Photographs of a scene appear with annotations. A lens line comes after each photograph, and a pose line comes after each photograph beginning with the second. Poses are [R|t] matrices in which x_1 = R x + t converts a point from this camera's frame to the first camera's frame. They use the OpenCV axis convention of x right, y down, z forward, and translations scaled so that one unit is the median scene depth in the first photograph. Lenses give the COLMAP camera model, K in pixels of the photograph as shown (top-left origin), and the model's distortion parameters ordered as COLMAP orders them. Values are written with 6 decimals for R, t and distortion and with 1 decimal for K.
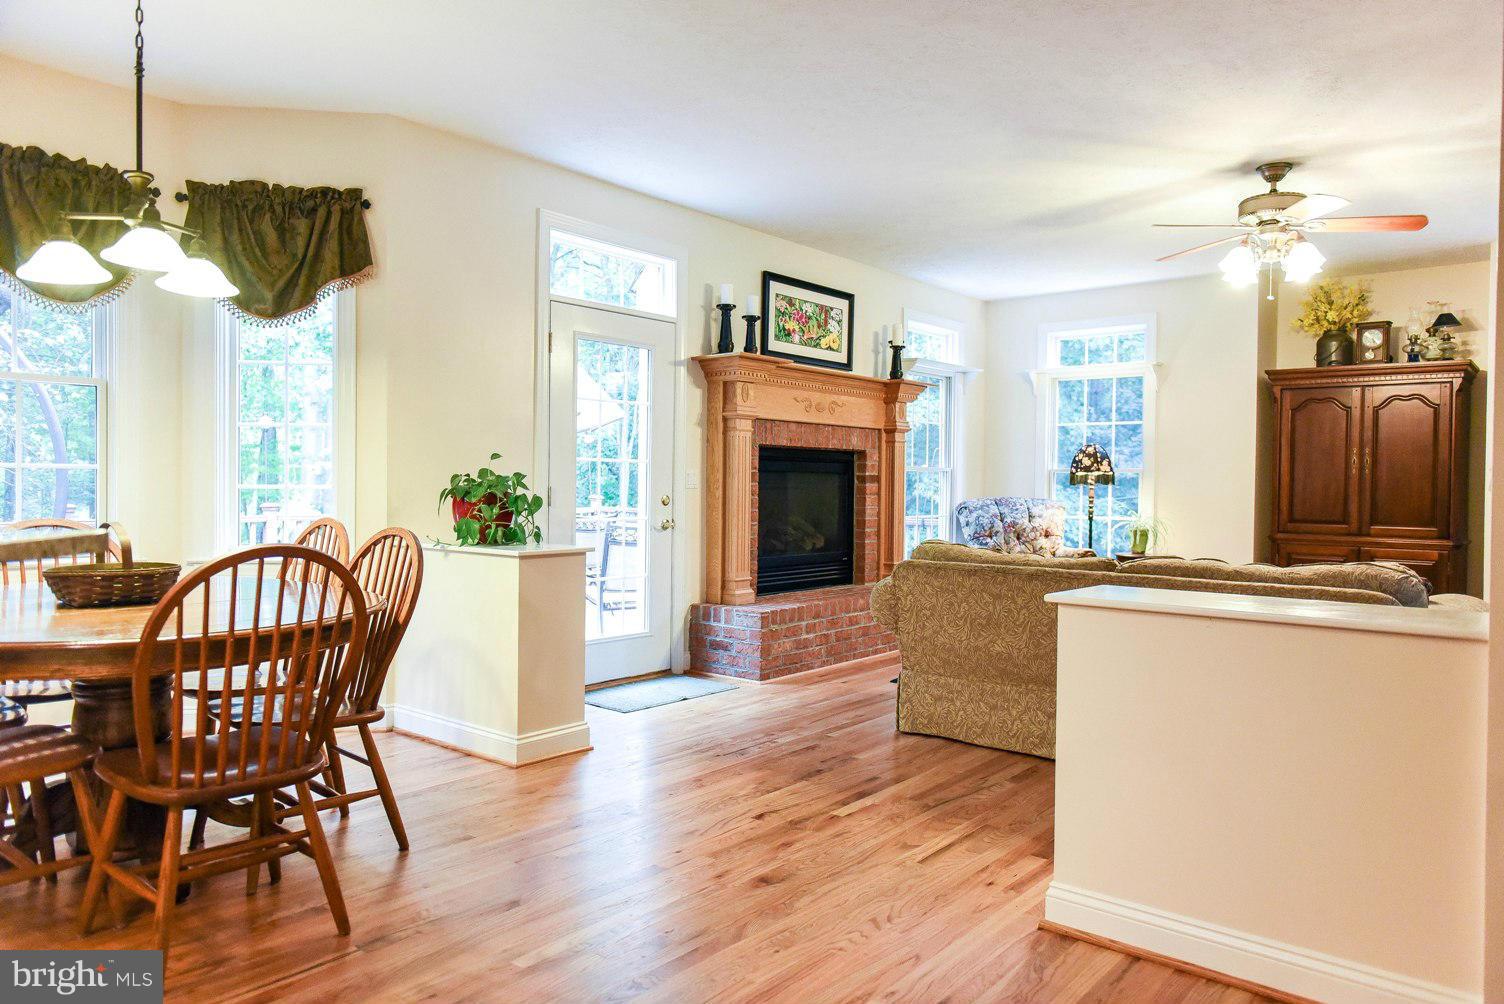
lens RADIAL K [[1012.0, 0, 752.0], [0, 1012.0, 502.0], [0, 0, 1]] dist [0.004272, 0.002452]
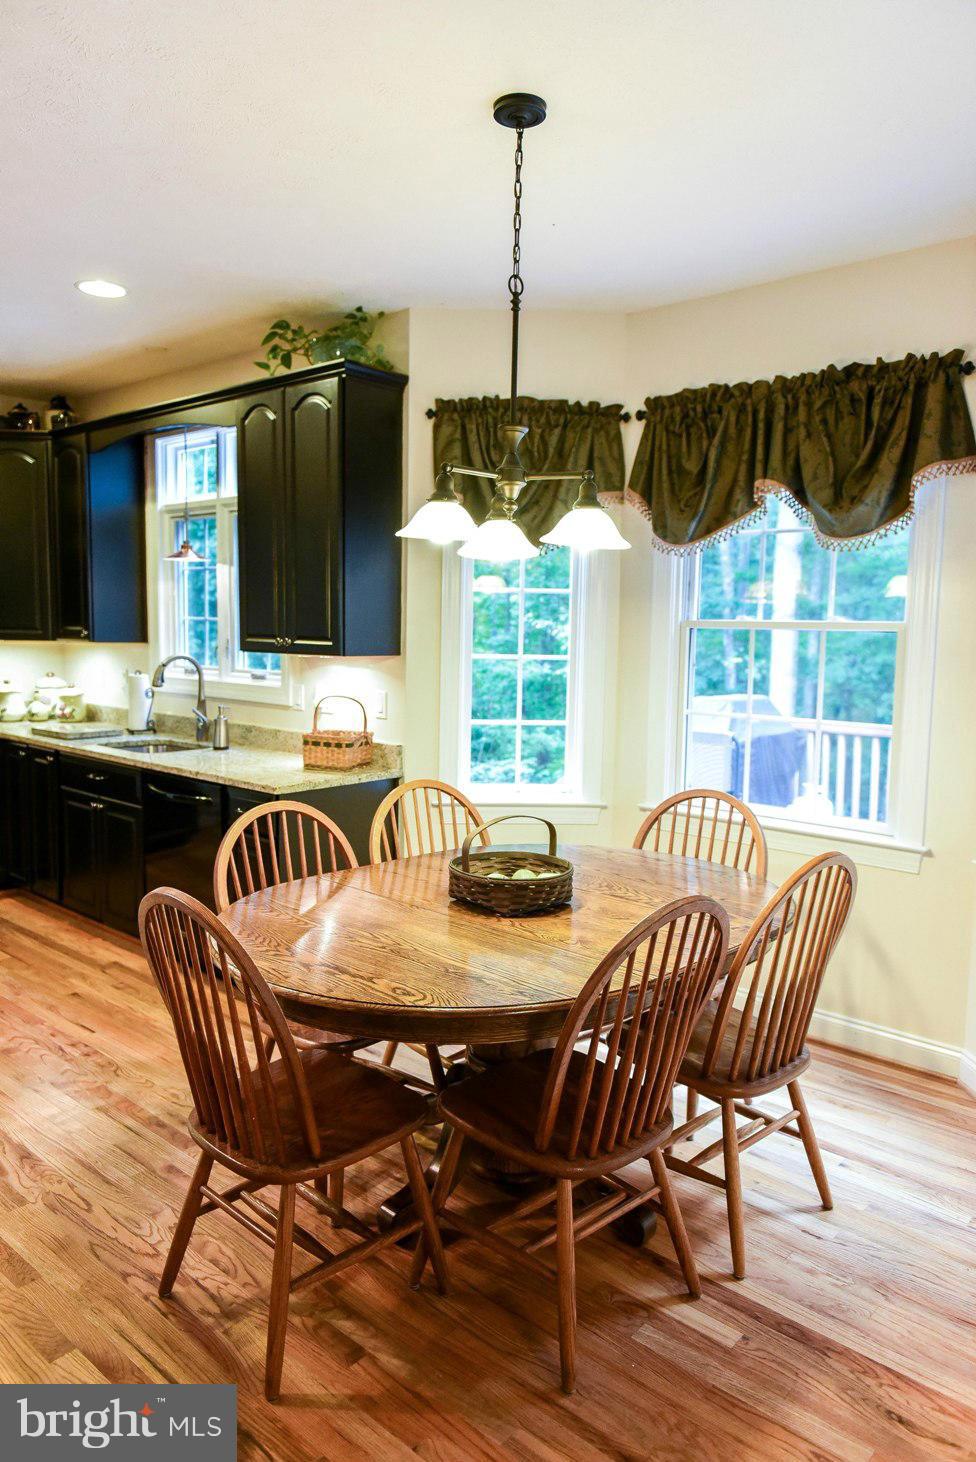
lens RADIAL K [[983.7, 0, 488.0], [0, 983.7, 731.0], [0, 0, 1]] dist [0.004272, 0.002452]
pose [[-0.029856, 0.105971, -0.993921, 0.165573], [-0.028919, 0.993856, 0.106833, -0.103575], [0.999136, 0.031933, -0.026608, 0.656953]]
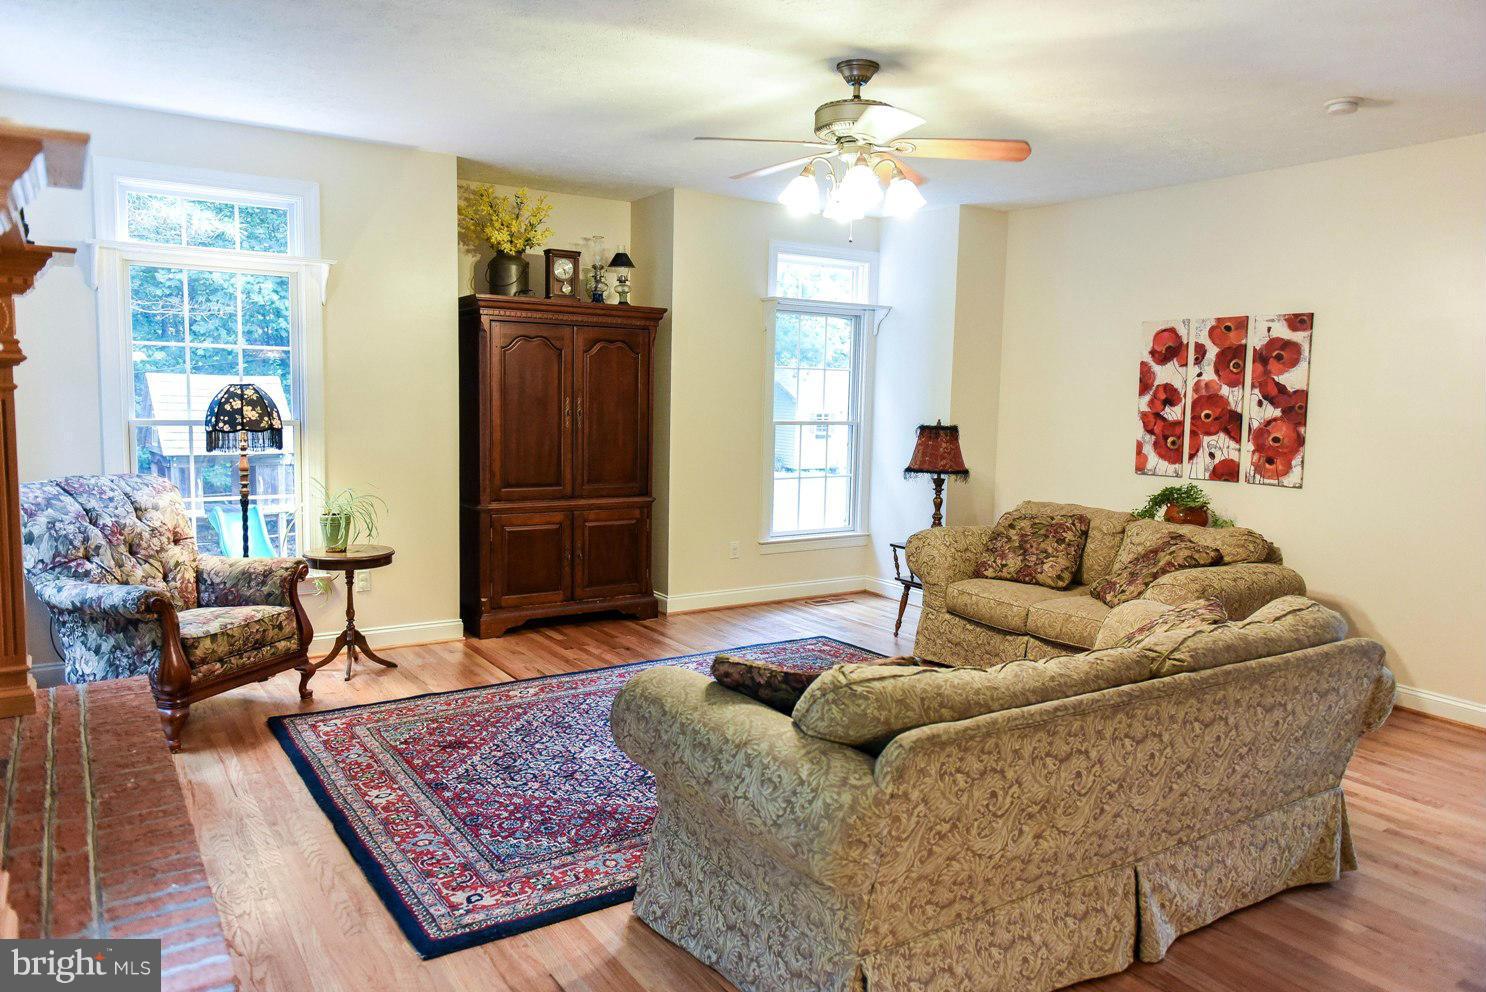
lens RADIAL K [[1016.6, 0, 743.0], [0, 1016.6, 496.0], [0, 0, 1]] dist [0.005755, 0.003686]
pose [[0.287041, -0.104448, 0.952207, -0.308078], [-0.001850, 0.993975, 0.109588, -0.103950], [-0.957916, -0.033218, 0.285119, 0.966634]]
